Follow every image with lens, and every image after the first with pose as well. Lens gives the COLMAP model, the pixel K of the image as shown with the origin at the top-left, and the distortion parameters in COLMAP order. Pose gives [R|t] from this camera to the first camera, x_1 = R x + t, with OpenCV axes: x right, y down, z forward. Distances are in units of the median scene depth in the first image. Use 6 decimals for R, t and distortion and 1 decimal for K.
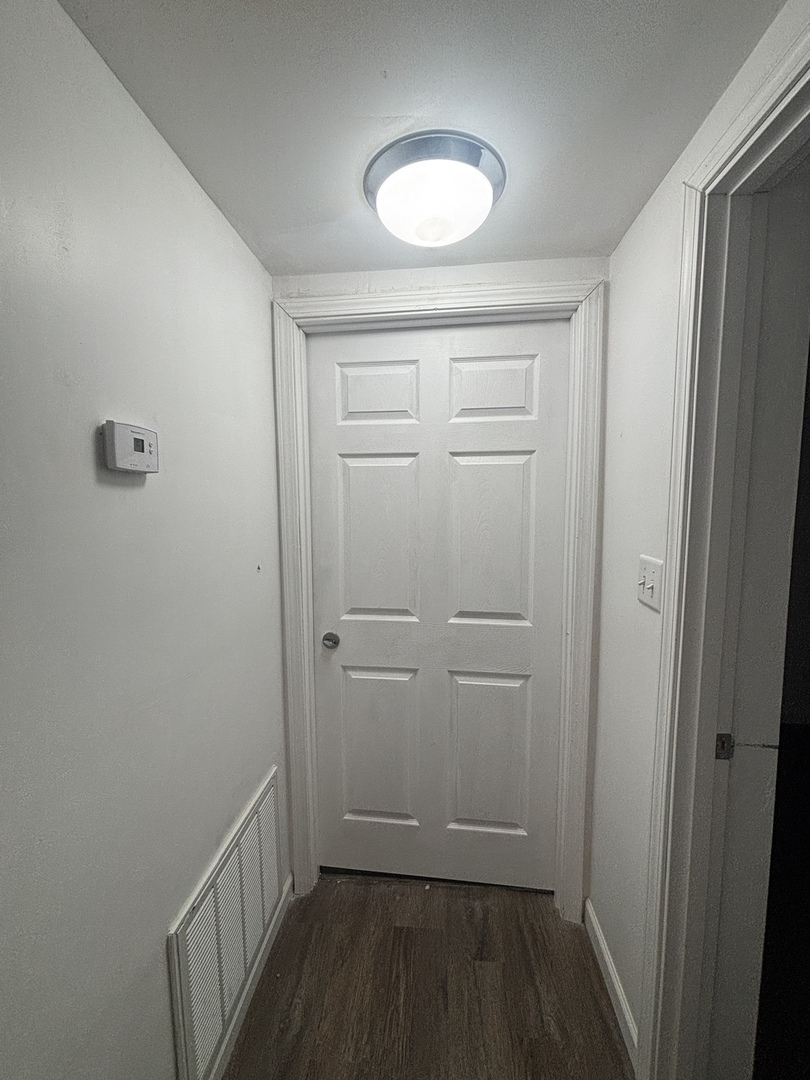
lens RADIAL K [[435.9, 0, 408.1], [0, 435.9, 539.4], [0, 0, 1]] dist [0.001852, -0.000539]
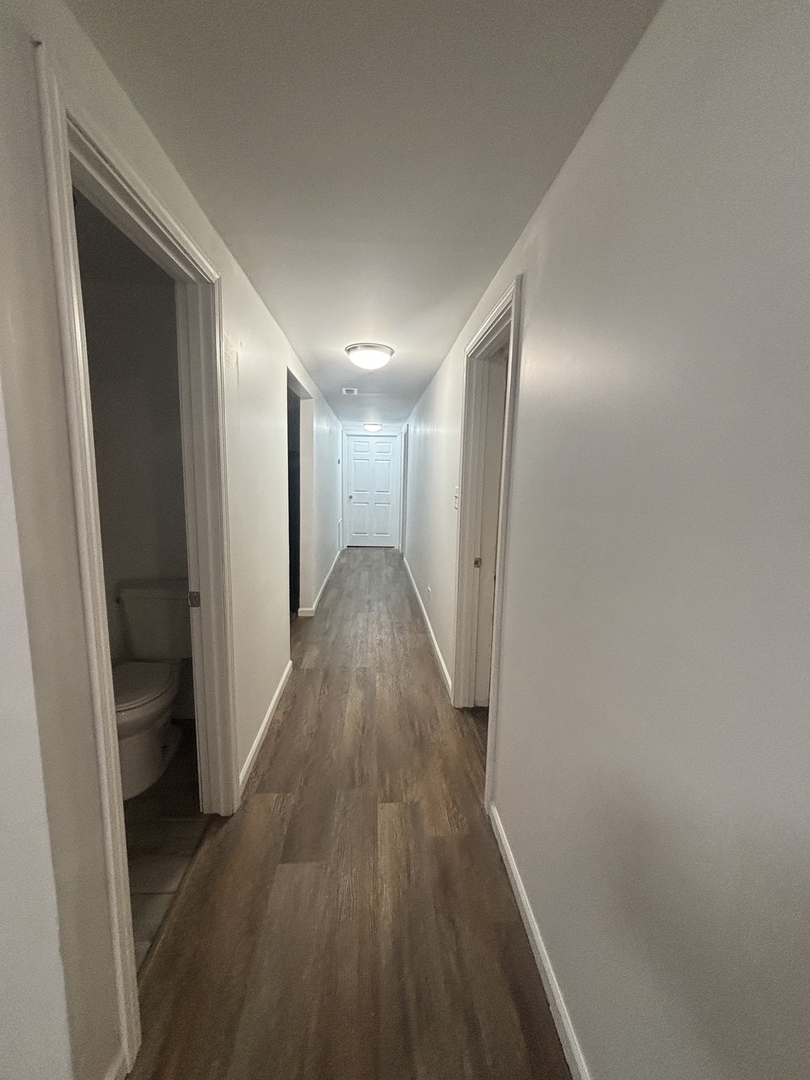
lens RADIAL K [[435.9, 0, 408.1], [0, 435.9, 539.4], [0, 0, 1]] dist [0.001852, -0.000539]
pose [[0.985796, -0.016591, 0.167128, -0.156570], [0.006252, 0.998044, 0.062200, 0.174165], [-0.167833, -0.060271, 0.983971, -1.697781]]
